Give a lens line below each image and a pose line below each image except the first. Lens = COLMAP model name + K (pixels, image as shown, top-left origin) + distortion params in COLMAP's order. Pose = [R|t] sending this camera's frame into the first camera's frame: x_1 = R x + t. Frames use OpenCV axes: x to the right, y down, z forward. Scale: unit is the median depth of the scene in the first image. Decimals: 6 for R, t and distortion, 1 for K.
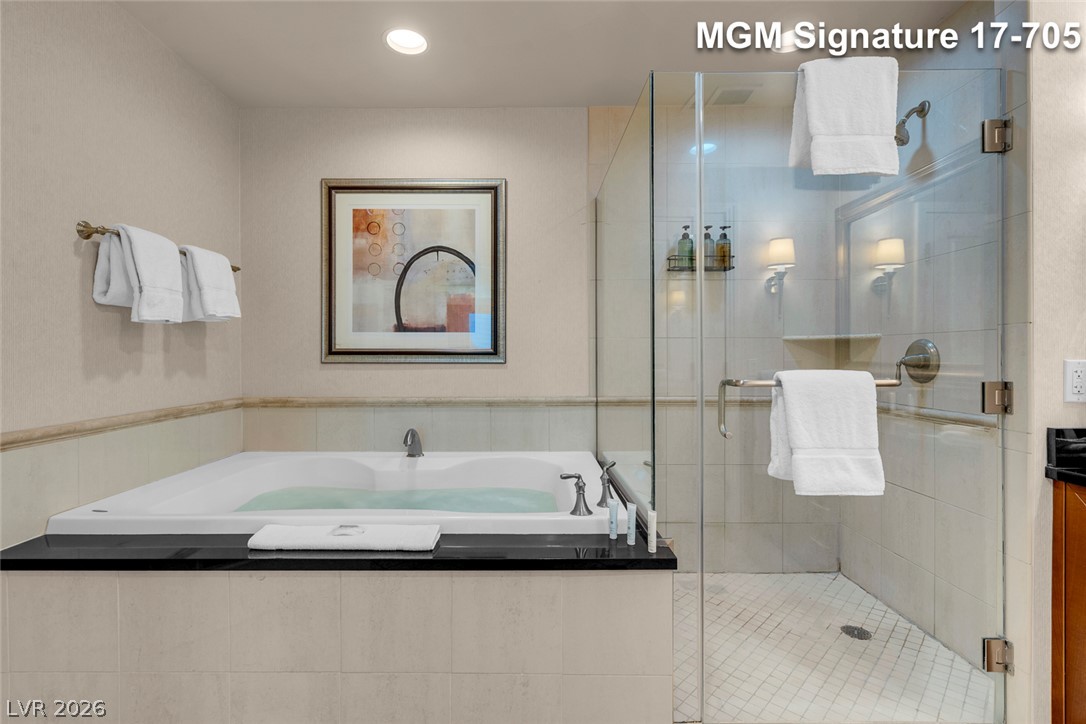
lens RADIAL K [[499.8, 0, 528.9], [0, 499.8, 355.6], [0, 0, 1]] dist [-0.001201, 0.000928]
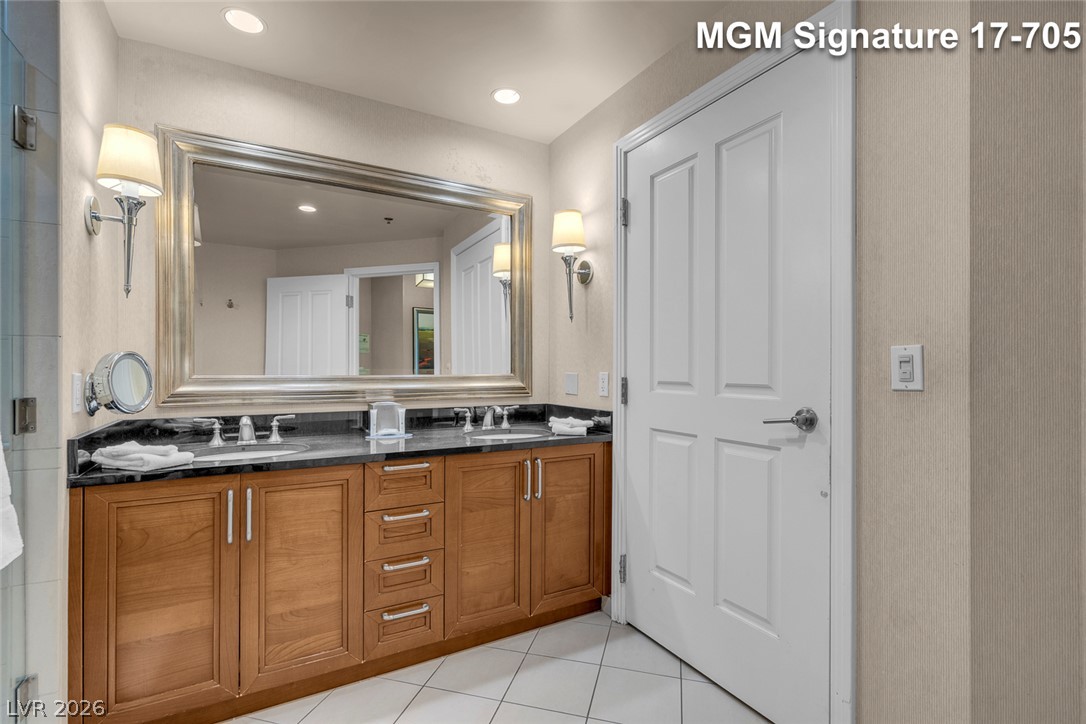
lens RADIAL K [[496.9, 0, 537.9], [0, 496.9, 369.0], [0, 0, 1]] dist [-0.002952, 0.000270]
pose [[-0.493110, 0.000024, 0.869967, -0.177086], [0.000141, 1.000000, 0.000053, -0.000767], [-0.869967, 0.000149, -0.493110, 0.358820]]
